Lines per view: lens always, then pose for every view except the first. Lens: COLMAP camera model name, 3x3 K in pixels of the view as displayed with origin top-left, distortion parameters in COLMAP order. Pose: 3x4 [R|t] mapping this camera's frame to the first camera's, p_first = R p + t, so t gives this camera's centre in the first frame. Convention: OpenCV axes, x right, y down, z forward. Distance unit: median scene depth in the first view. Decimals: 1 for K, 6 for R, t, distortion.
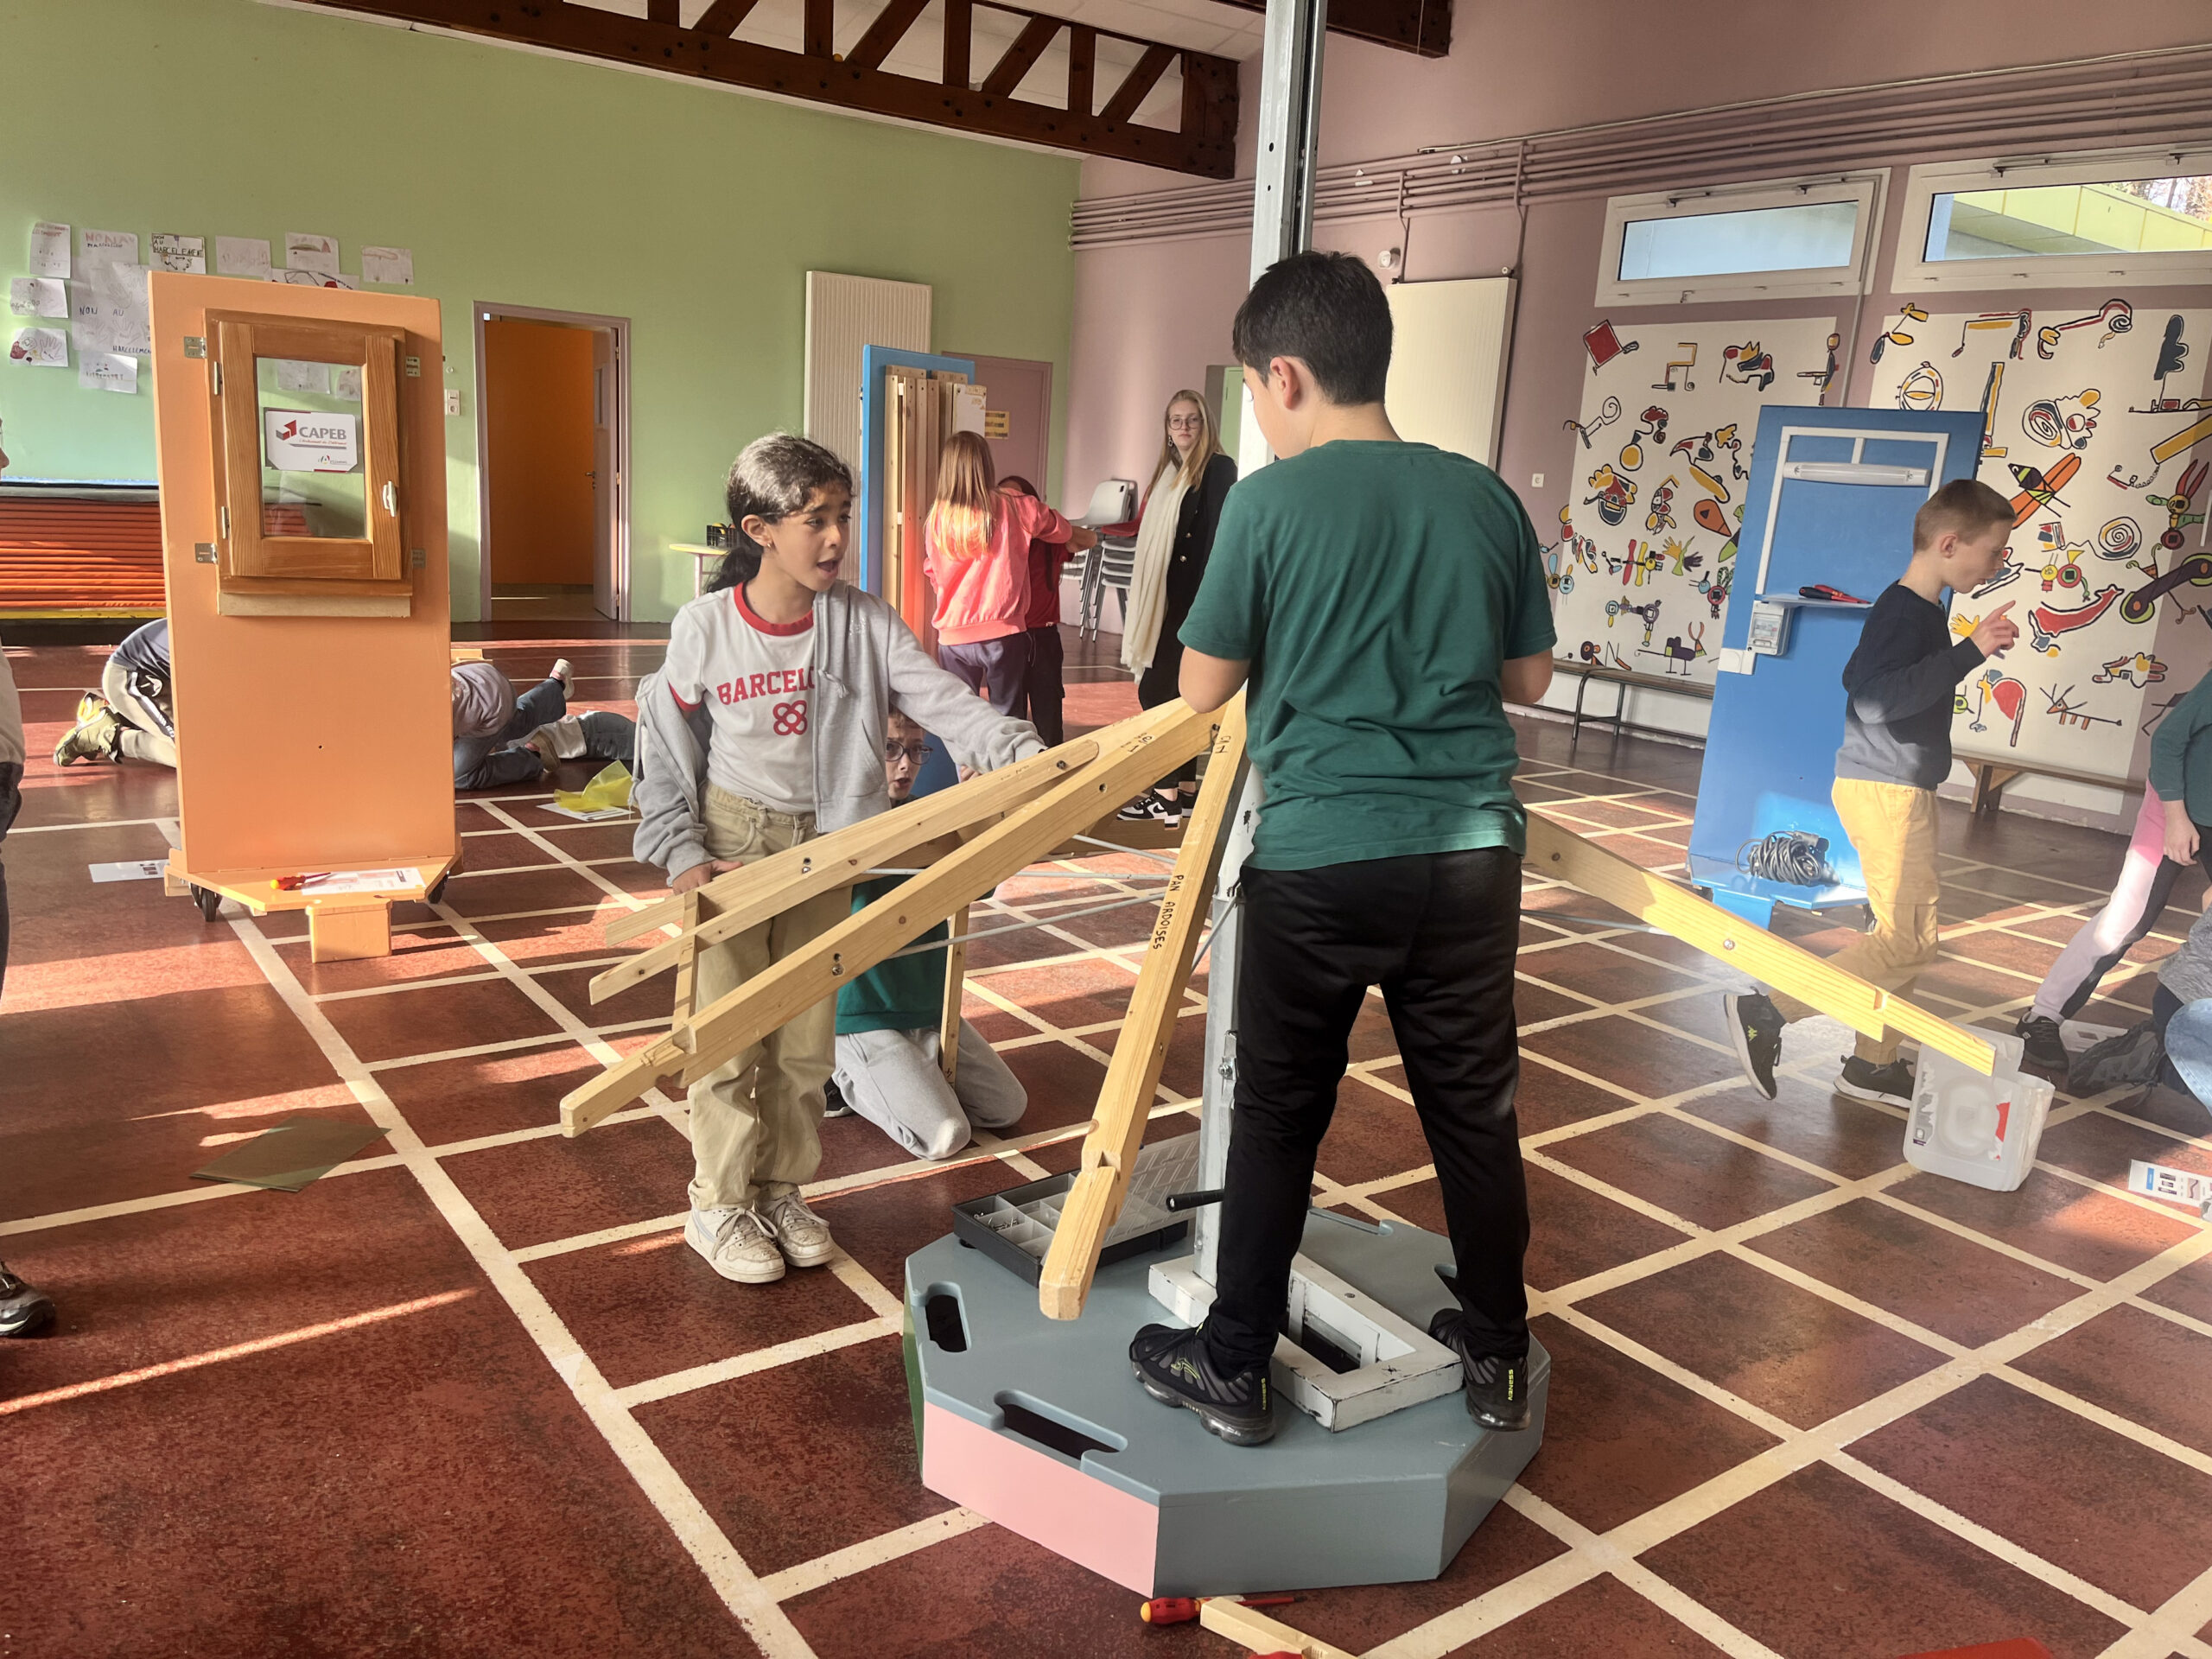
lens RADIAL K [[1682.7, 0, 1131.9], [0, 1682.7, 822.1], [0, 0, 1]] dist [0.087890, -0.133388]
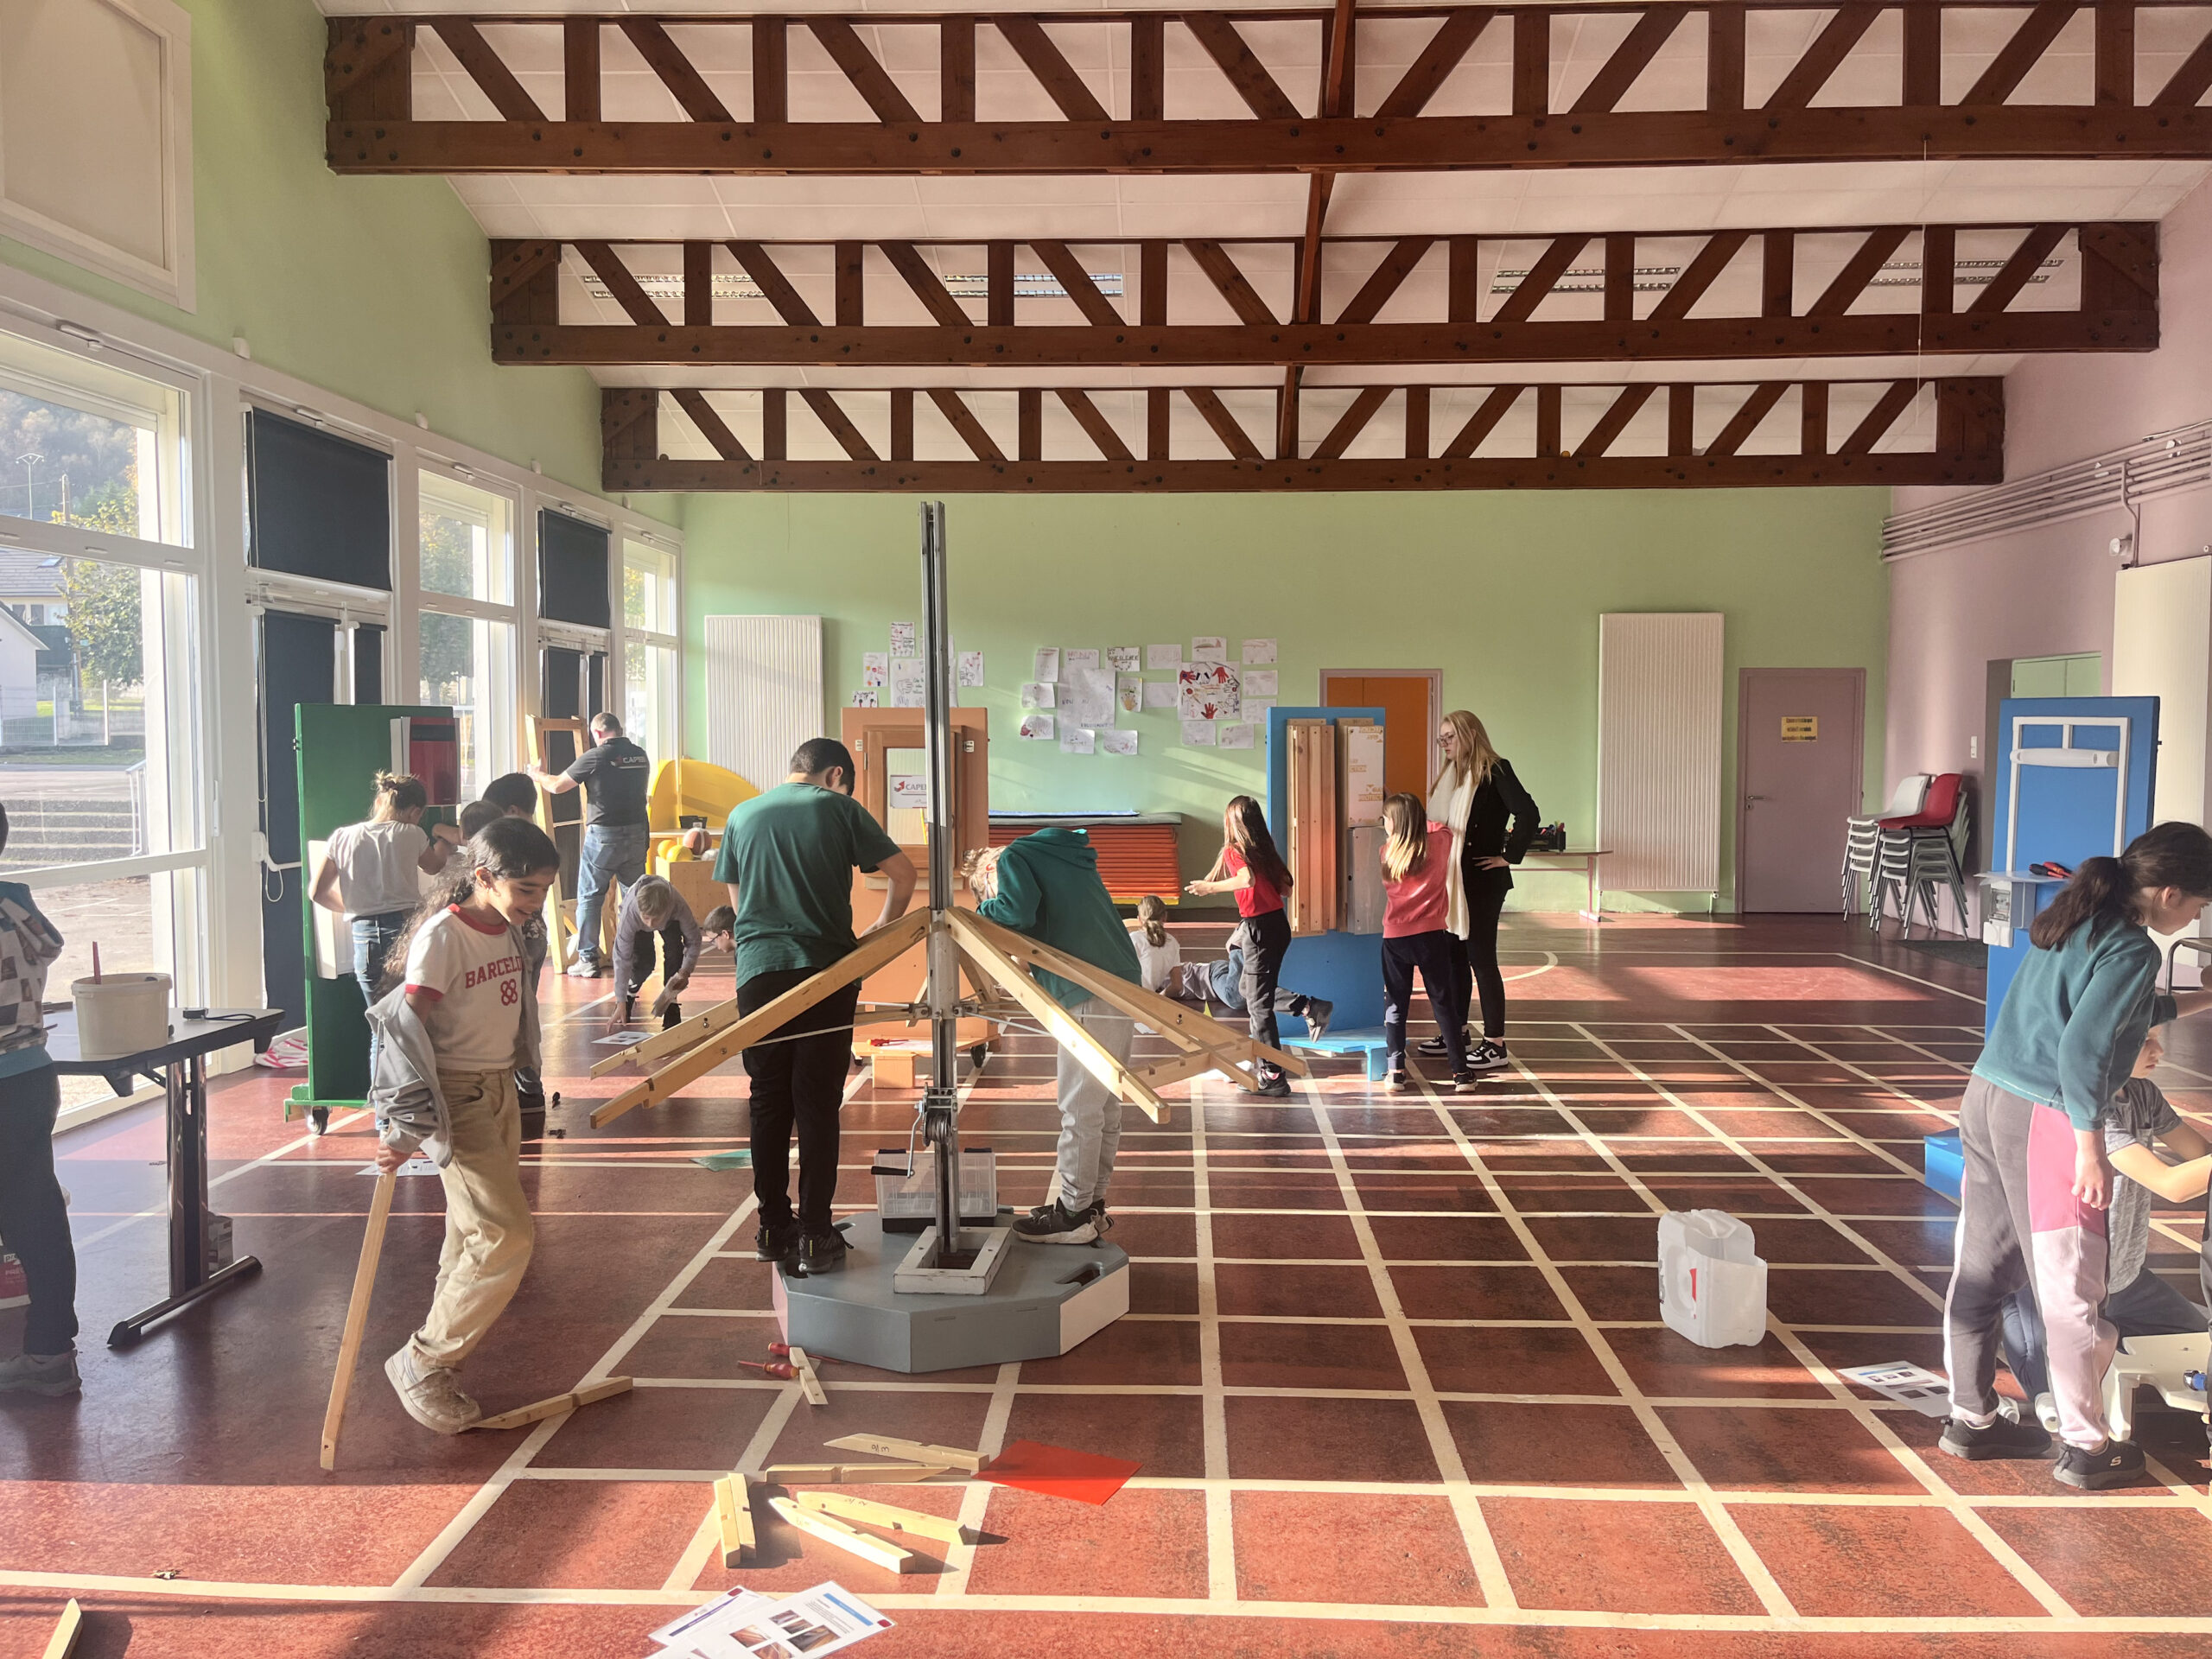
lens RADIAL K [[1682.7, 0, 1131.9], [0, 1682.7, 822.1], [0, 0, 1]] dist [0.087890, -0.133388]
pose [[0.781141, -0.028182, -0.623718, 0.359278], [-0.084049, 0.985141, -0.149776, 0.023624], [0.618671, 0.169419, 0.767166, -0.091758]]
